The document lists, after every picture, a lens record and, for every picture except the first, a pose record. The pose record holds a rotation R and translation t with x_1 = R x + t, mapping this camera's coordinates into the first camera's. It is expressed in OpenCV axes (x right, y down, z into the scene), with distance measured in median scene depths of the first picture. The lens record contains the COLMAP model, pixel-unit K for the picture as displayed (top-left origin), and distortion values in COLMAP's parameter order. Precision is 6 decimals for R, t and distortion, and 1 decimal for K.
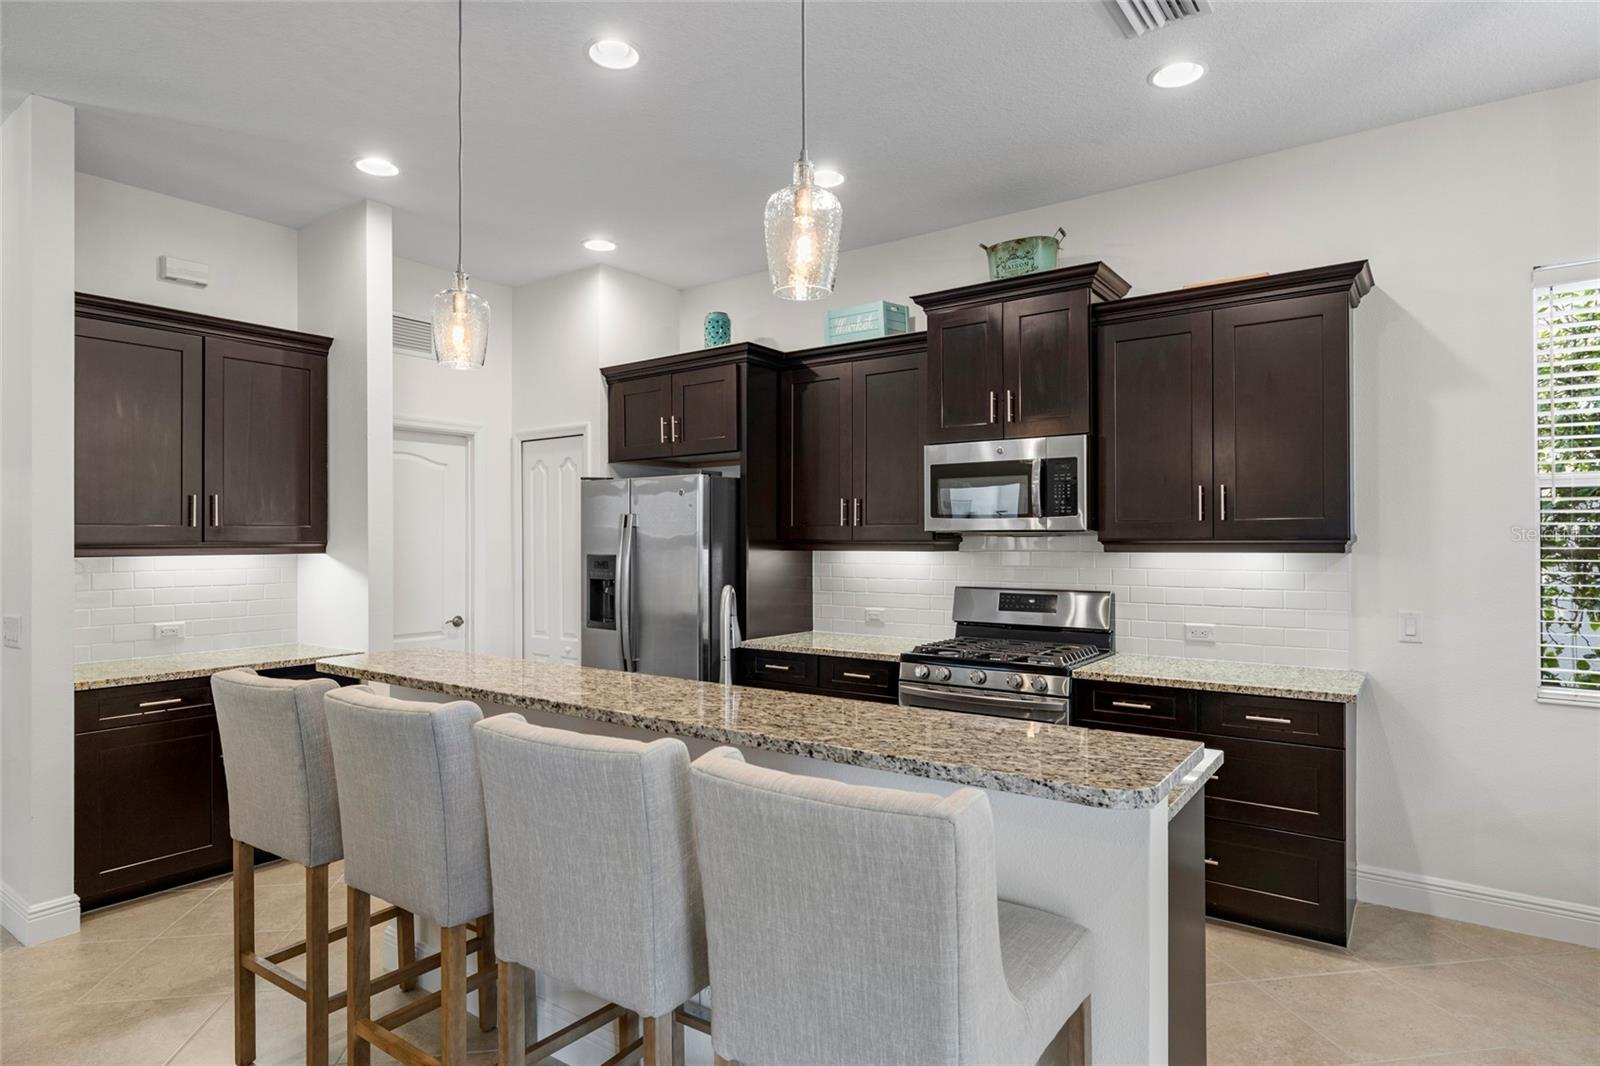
lens RADIAL K [[880.8, 0, 793.6], [0, 880.8, 532.6], [0, 0, 1]] dist [-0.001807, -0.000891]
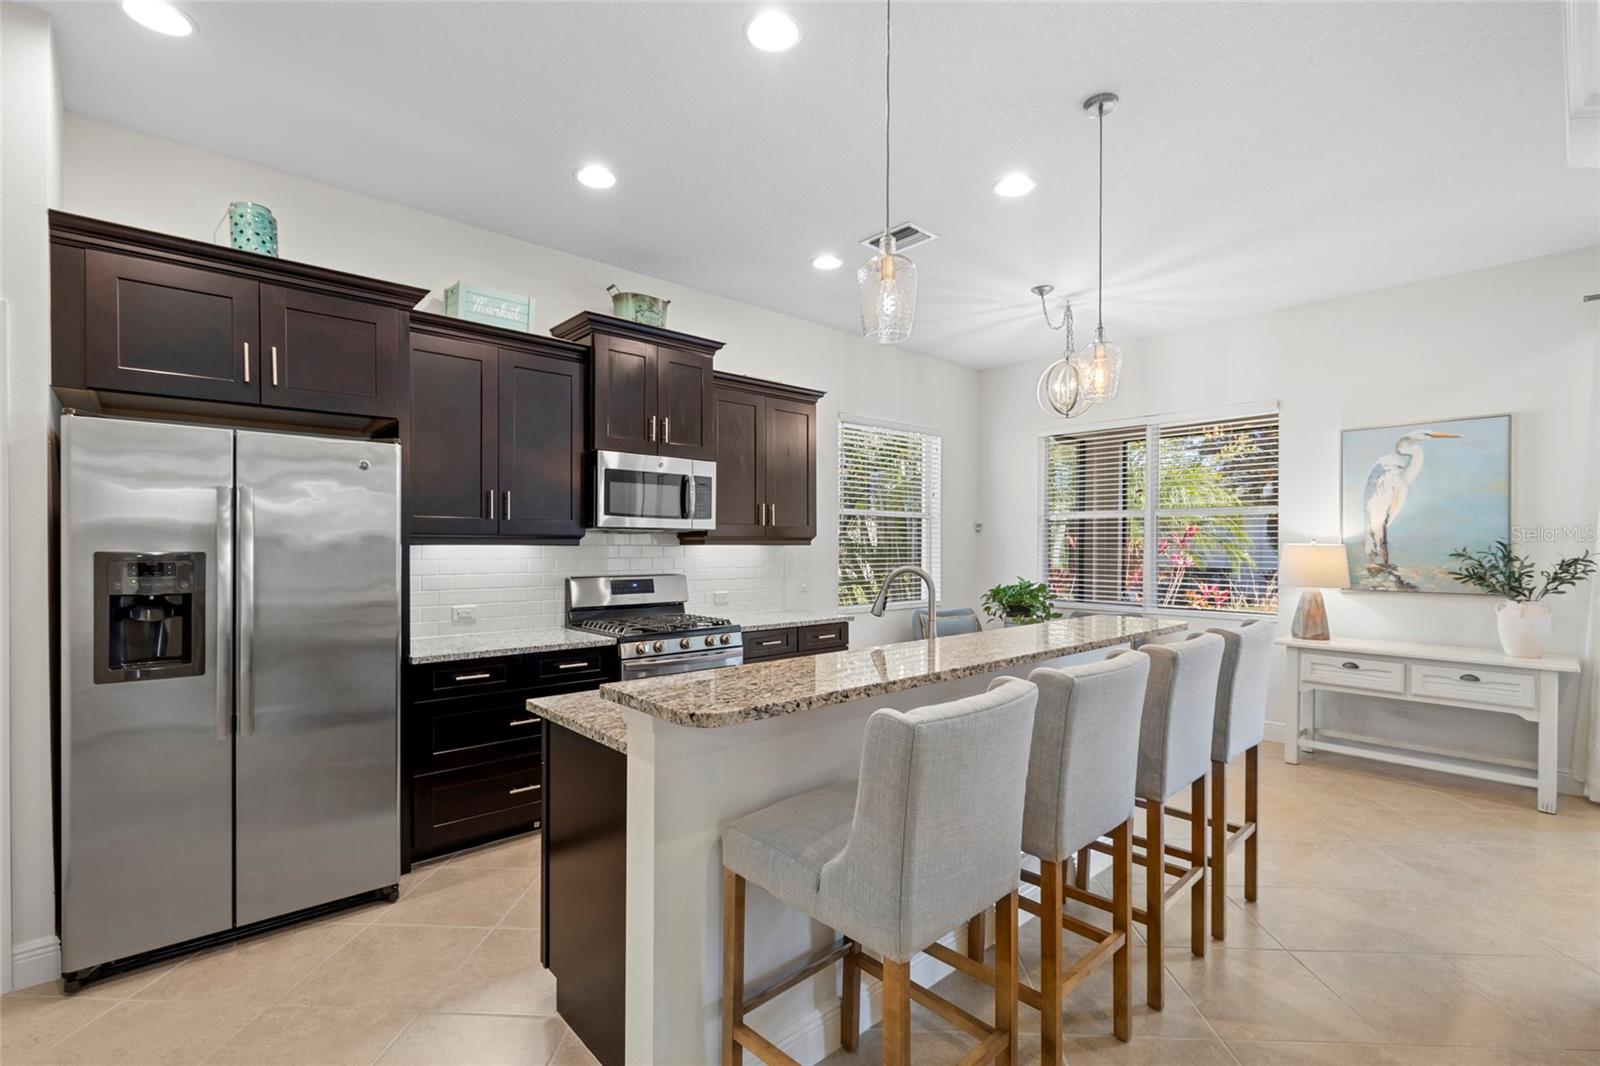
lens RADIAL K [[717.9, 0, 801.5], [0, 717.9, 551.1], [0, 0, 1]] dist [-0.001825, 0.000069]
pose [[0.202805, -0.006991, 0.979194, -0.766145], [-0.010861, 0.999897, 0.009388, 0.019592], [-0.979159, -0.012539, 0.202708, 0.626804]]
